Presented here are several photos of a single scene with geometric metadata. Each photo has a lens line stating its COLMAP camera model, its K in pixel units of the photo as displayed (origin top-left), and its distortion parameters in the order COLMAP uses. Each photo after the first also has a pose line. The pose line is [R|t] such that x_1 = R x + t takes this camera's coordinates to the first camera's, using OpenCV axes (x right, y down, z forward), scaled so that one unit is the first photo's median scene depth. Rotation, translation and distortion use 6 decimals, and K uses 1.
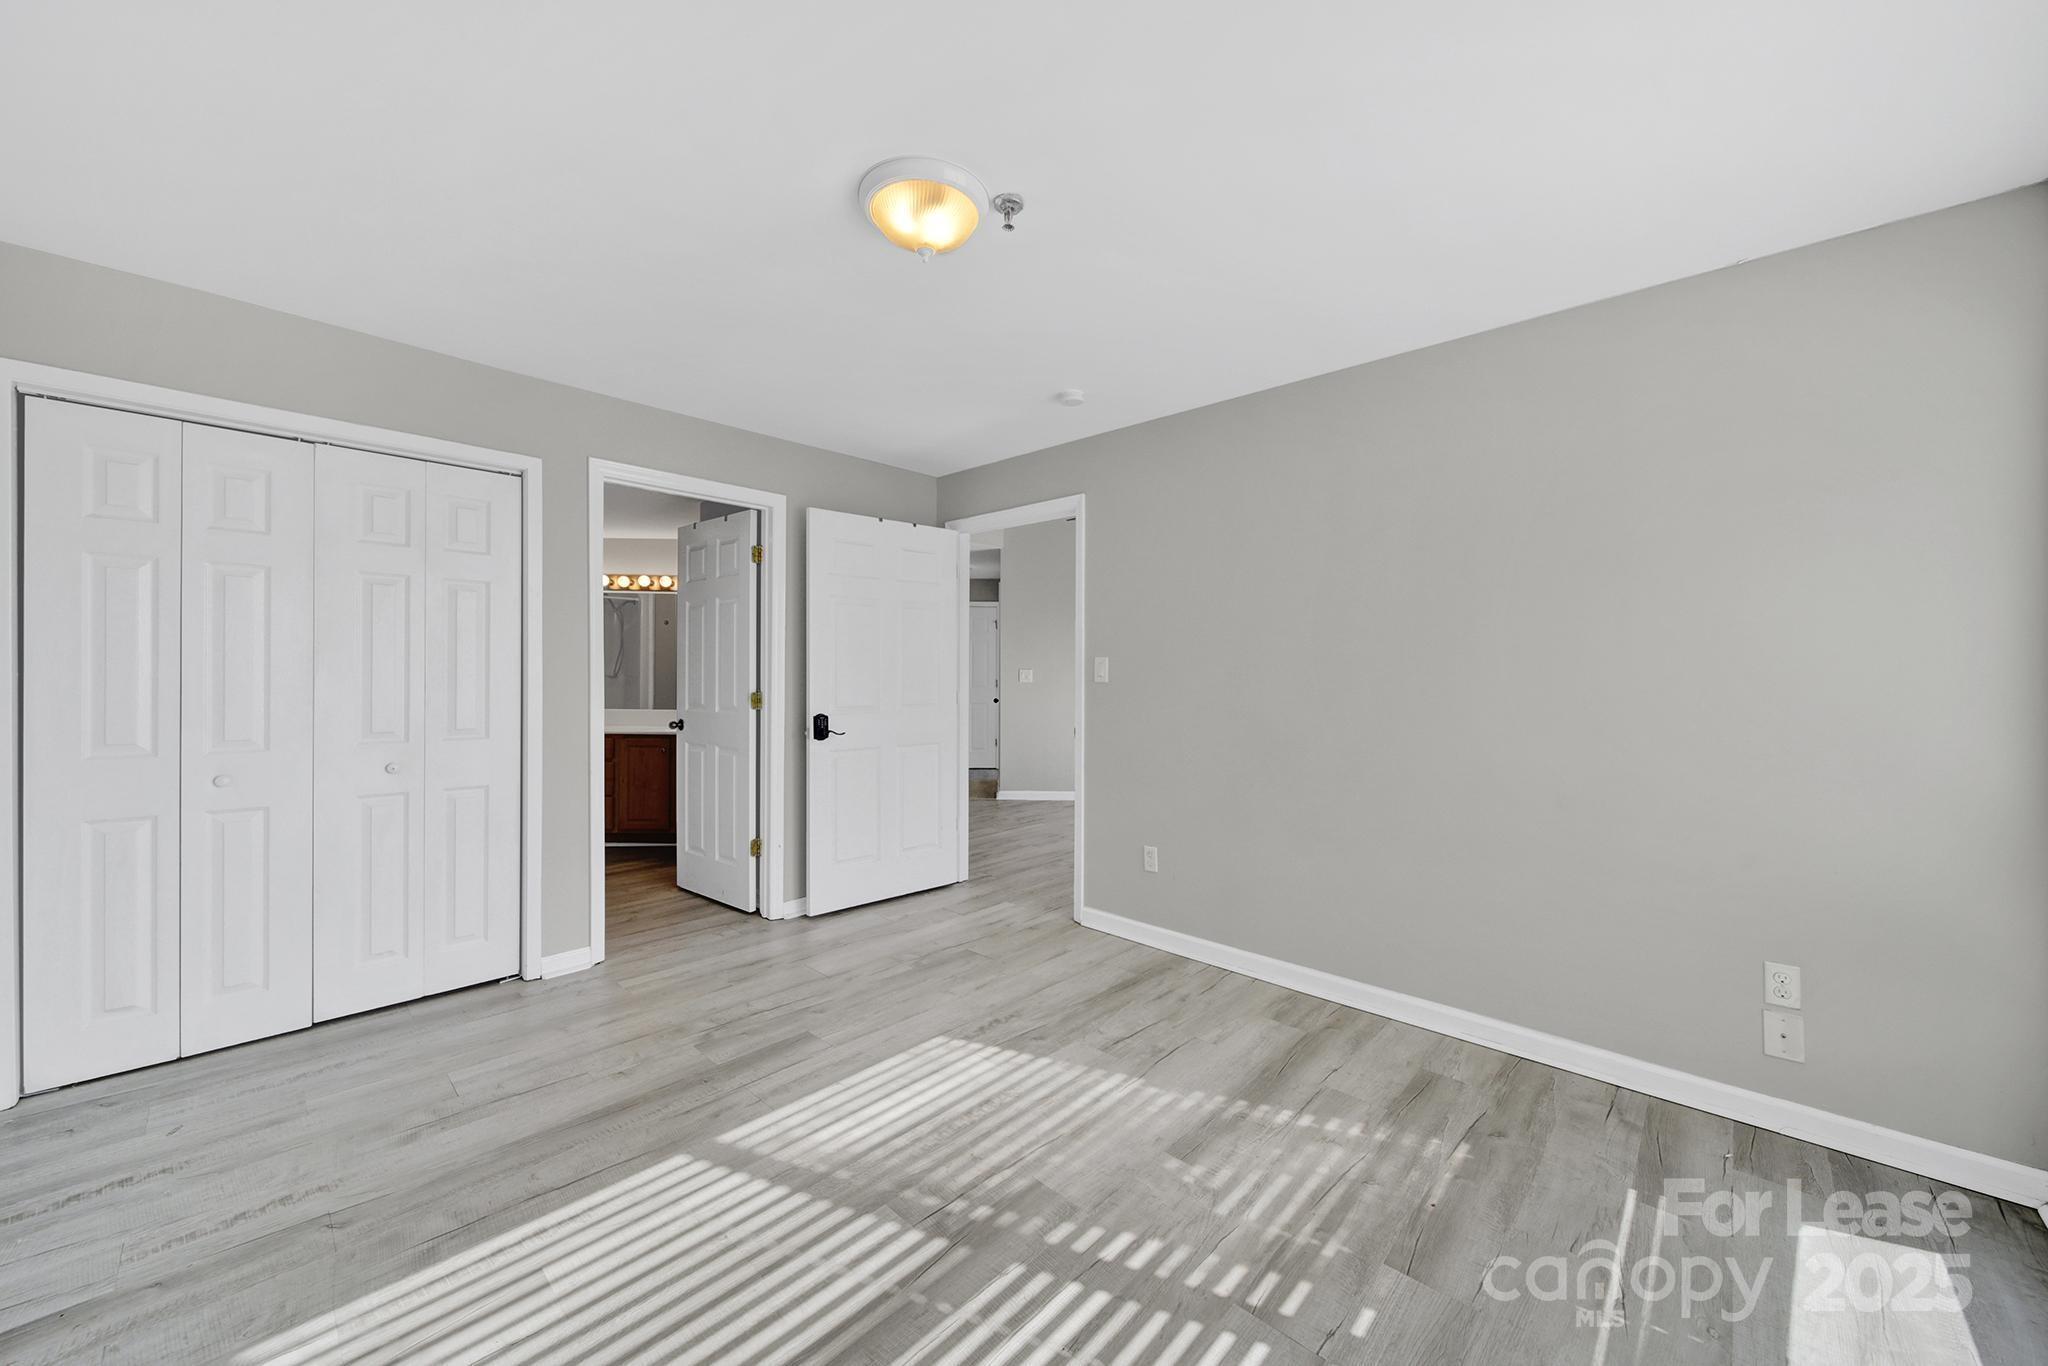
lens RADIAL K [[762.3, 0, 1029.0], [0, 762.3, 674.0], [0, 0, 1]] dist [-0.001395, -0.000287]
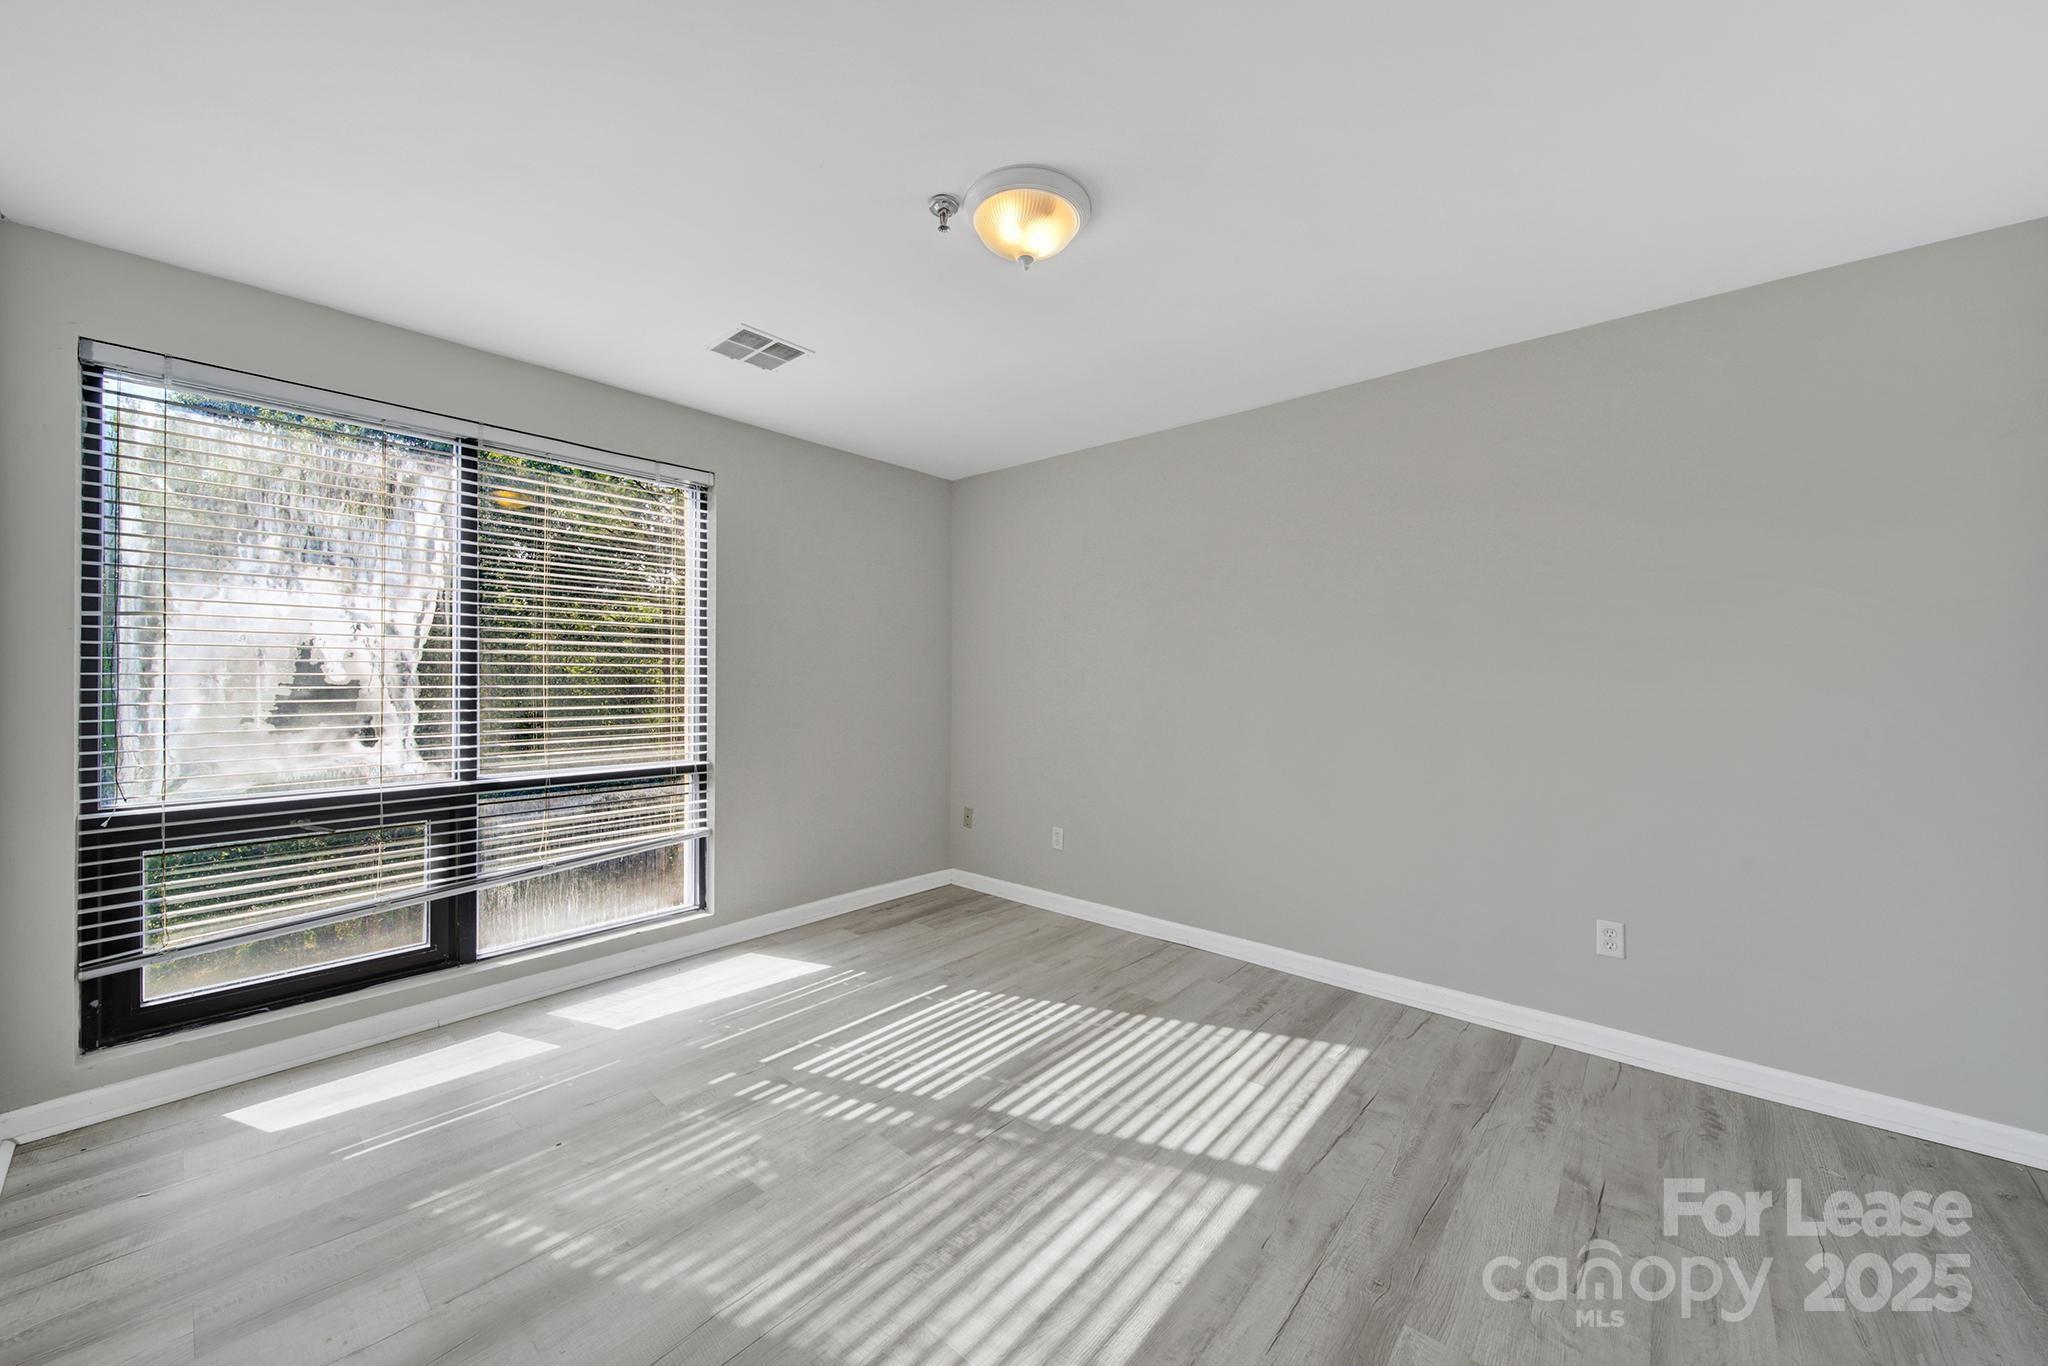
lens RADIAL K [[762.3, 0, 1029.0], [0, 762.3, 674.0], [0, 0, 1]] dist [-0.001395, -0.000287]
pose [[-0.999205, -0.011350, -0.038214, -0.099834], [-0.011355, 0.999936, -0.000087, -0.002615], [0.038212, 0.000347, -0.999270, 1.974681]]
